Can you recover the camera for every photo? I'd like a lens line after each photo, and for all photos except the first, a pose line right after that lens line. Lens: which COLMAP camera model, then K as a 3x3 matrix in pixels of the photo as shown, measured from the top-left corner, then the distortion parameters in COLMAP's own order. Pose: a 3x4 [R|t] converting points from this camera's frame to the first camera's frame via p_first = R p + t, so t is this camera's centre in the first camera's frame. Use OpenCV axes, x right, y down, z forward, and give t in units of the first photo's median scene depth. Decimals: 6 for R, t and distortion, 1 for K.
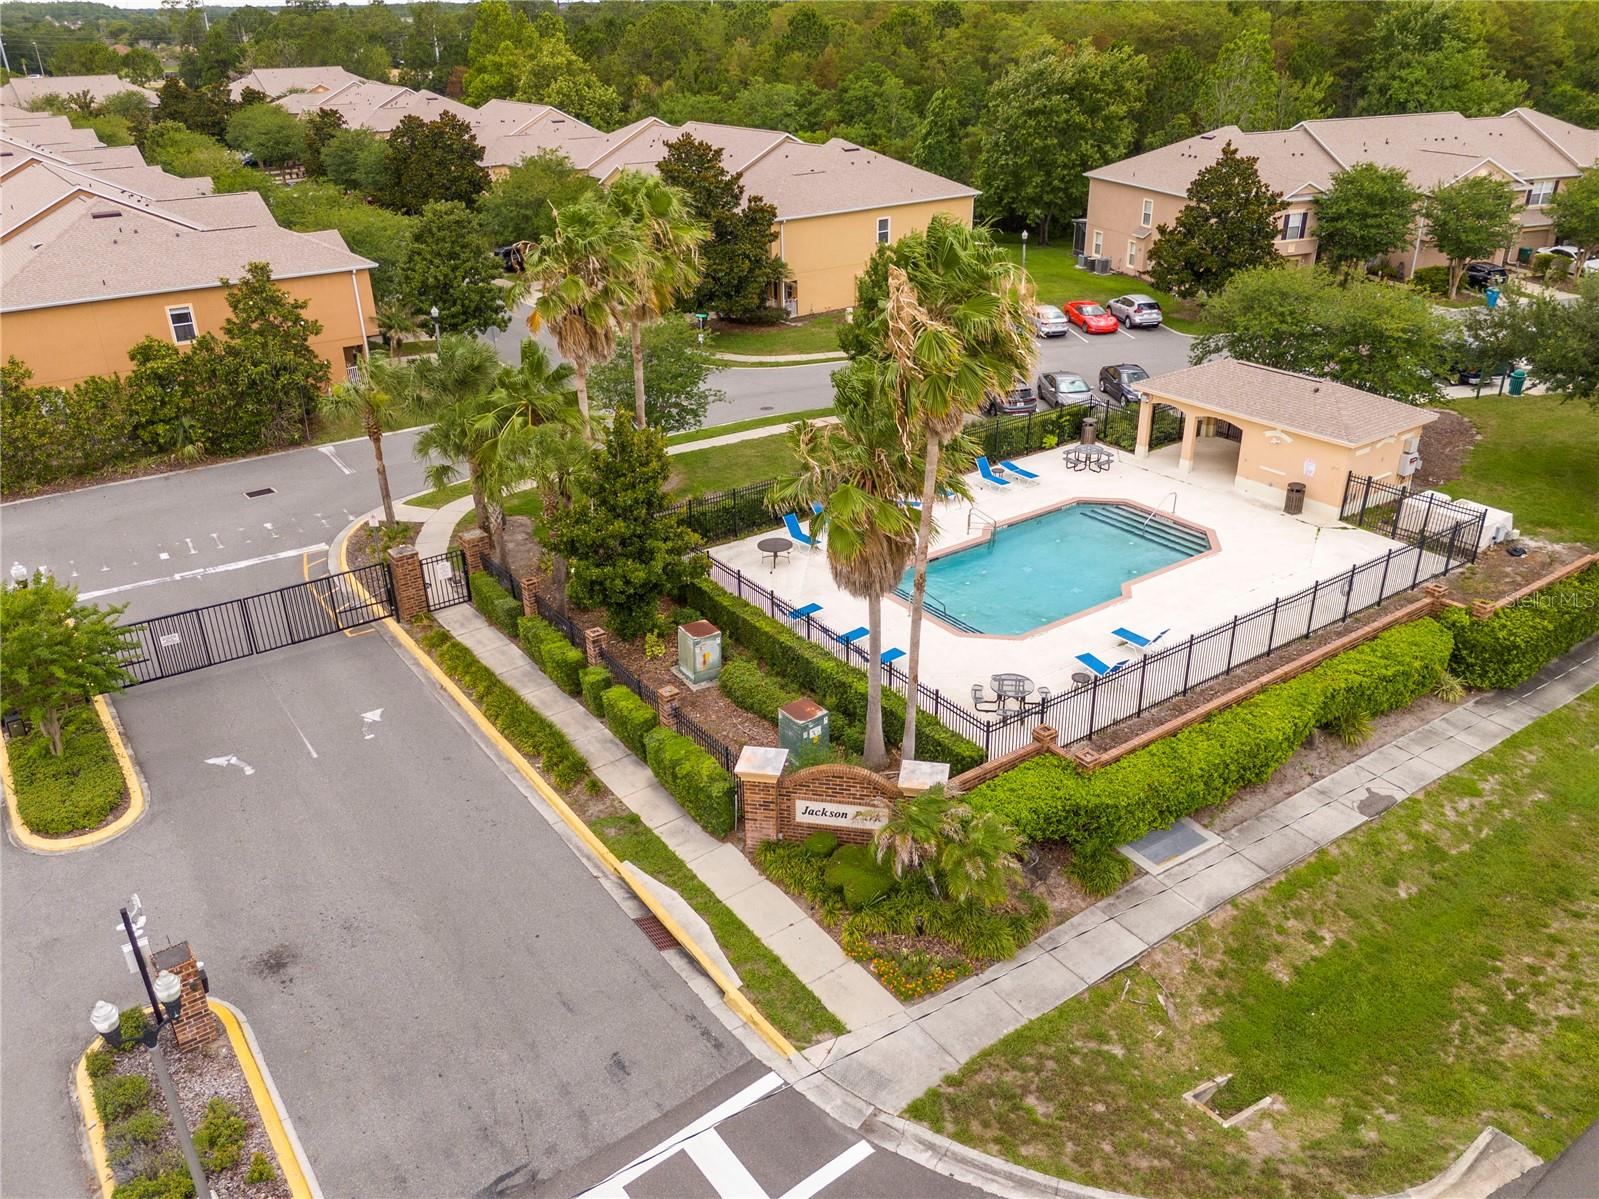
lens RADIAL K [[1219.6, 0, 799.5], [0, 1219.6, 599.5], [0, 0, 1]] dist [0.077103, -0.072488]
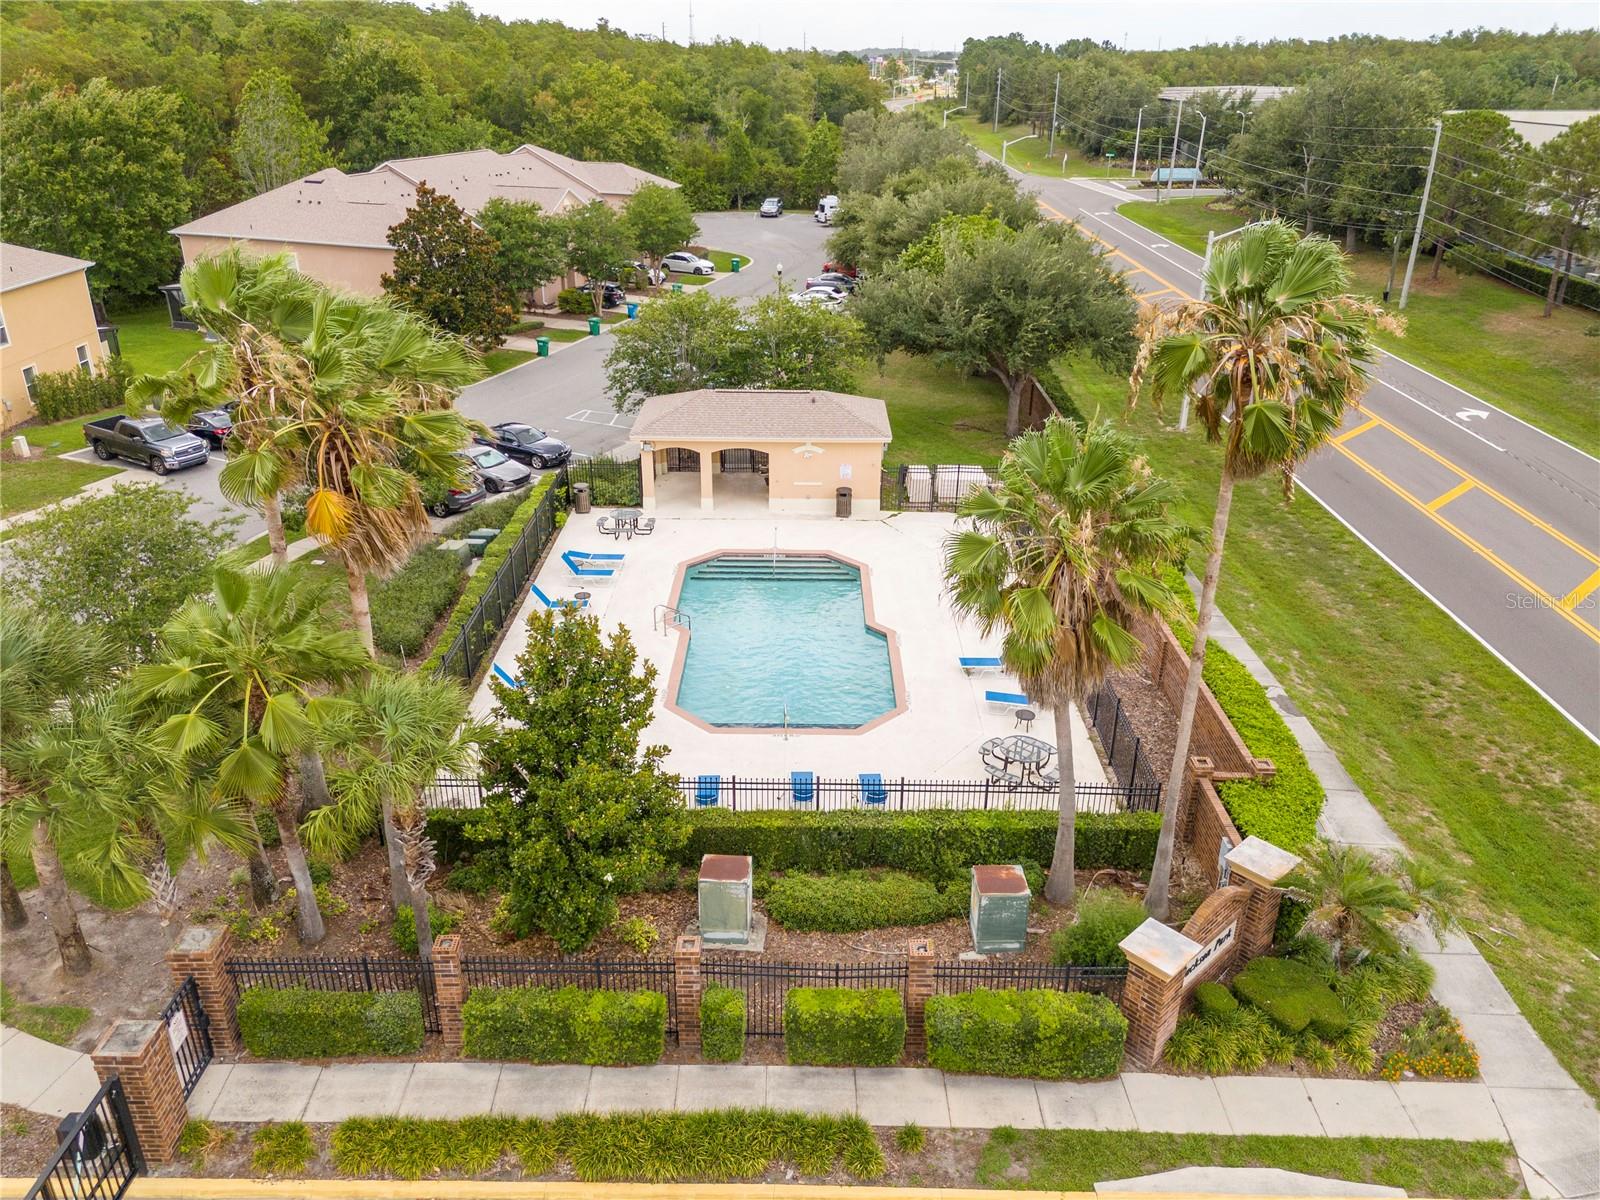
lens RADIAL K [[1177.7, 0, 800.0], [0, 1177.7, 600.0], [0, 0, 1]] dist [0.067350, -0.058391]
pose [[0.583713, -0.316731, 0.747637, -0.557739], [0.334814, 0.932744, 0.133746, -0.211642], [-0.739715, 0.172250, 0.650501, 0.541860]]
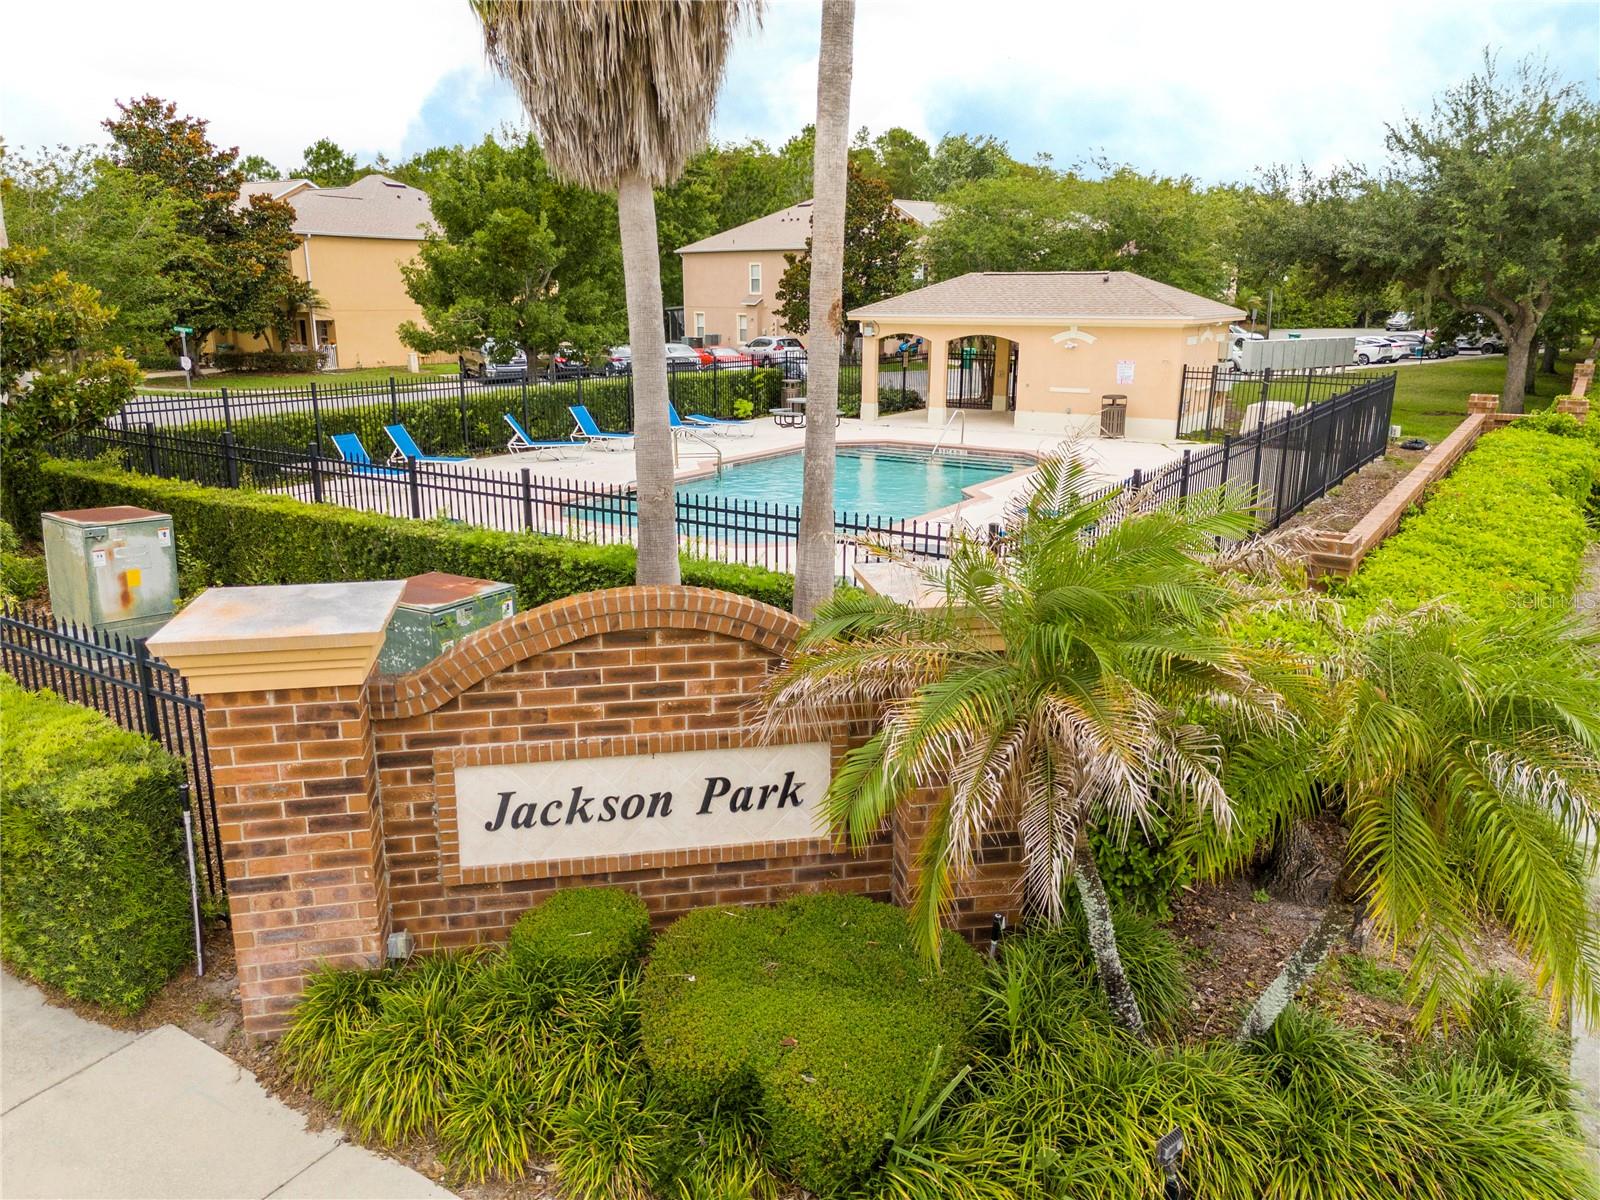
lens RADIAL K [[1177.7, 0, 800.0], [0, 1177.7, 600.0], [0, 0, 1]] dist [0.067350, -0.058391]
pose [[0.931763, -0.071600, 0.355936, -0.017676], [0.140282, 0.975224, -0.171053, 0.154306], [-0.334870, 0.209313, 0.918722, 0.642543]]
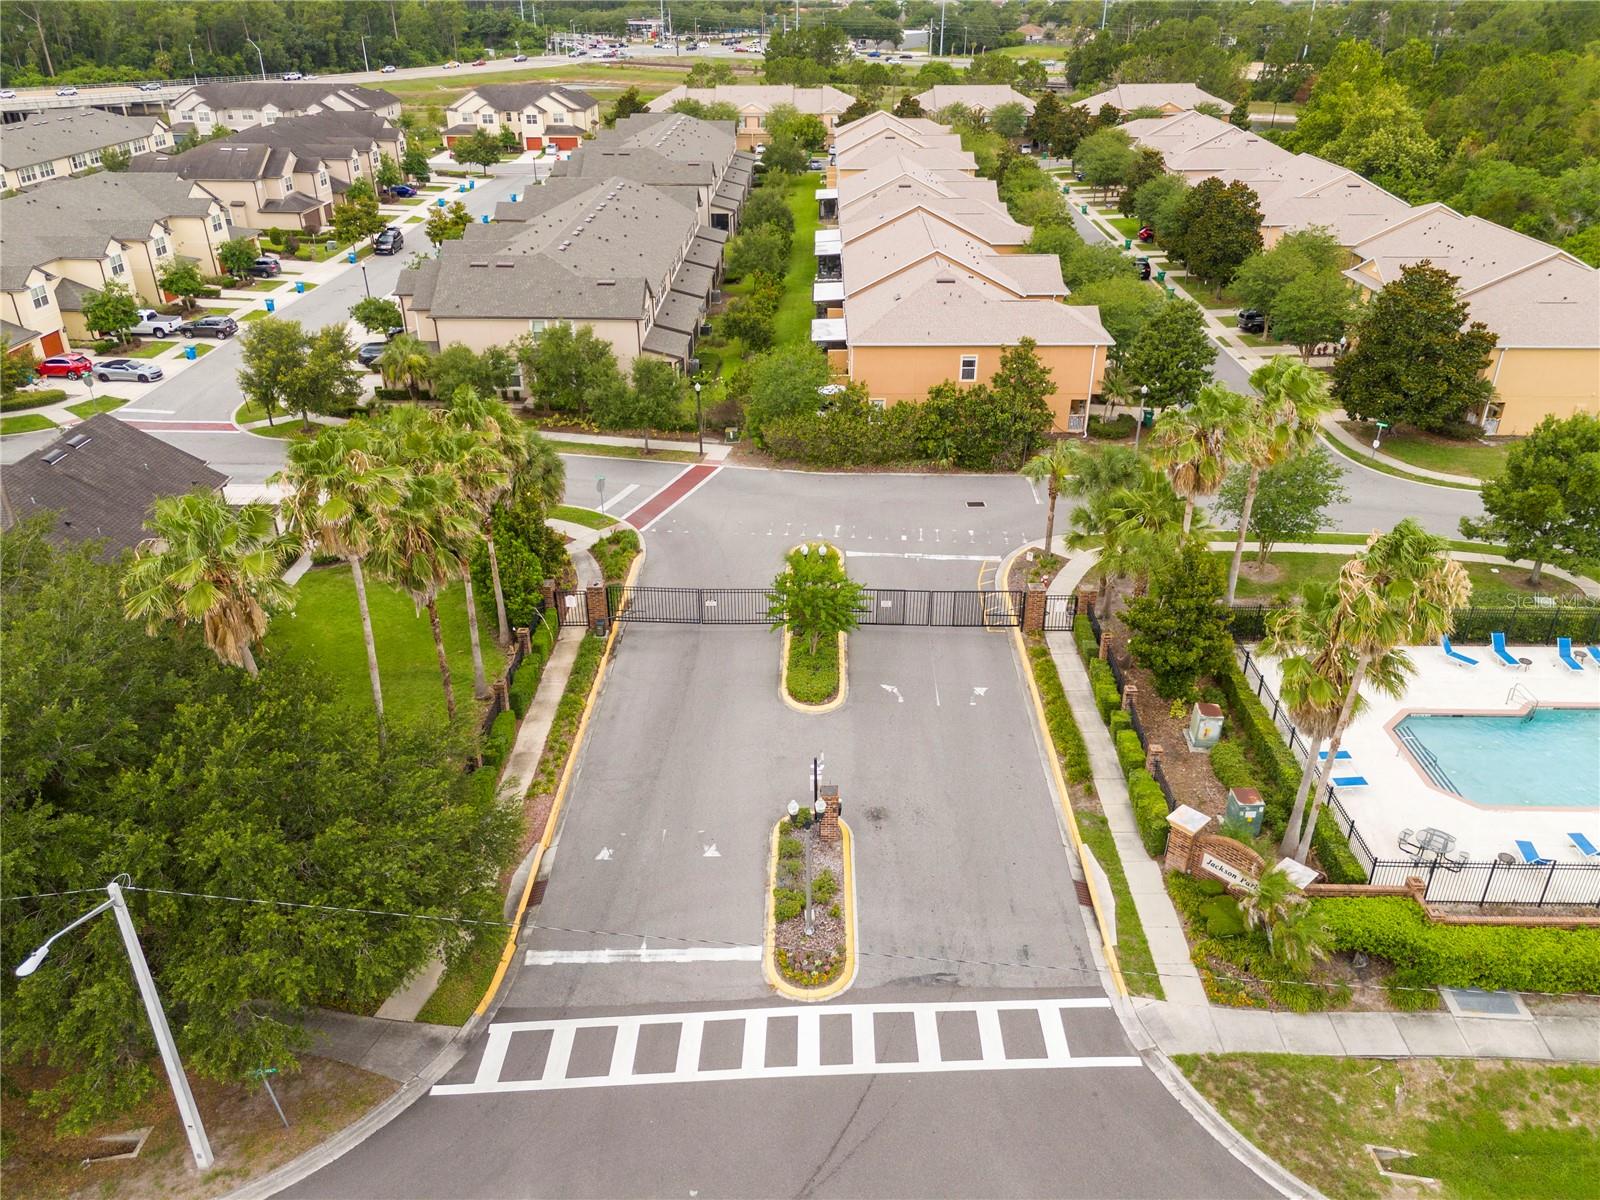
lens RADIAL K [[1177.7, 0, 800.0], [0, 1177.7, 600.0], [0, 0, 1]] dist [0.067350, -0.058391]
pose [[0.801944, 0.293228, -0.520484, 0.221601], [-0.270549, 0.955047, 0.121197, -0.140531], [0.532625, 0.043624, 0.845227, -0.399927]]
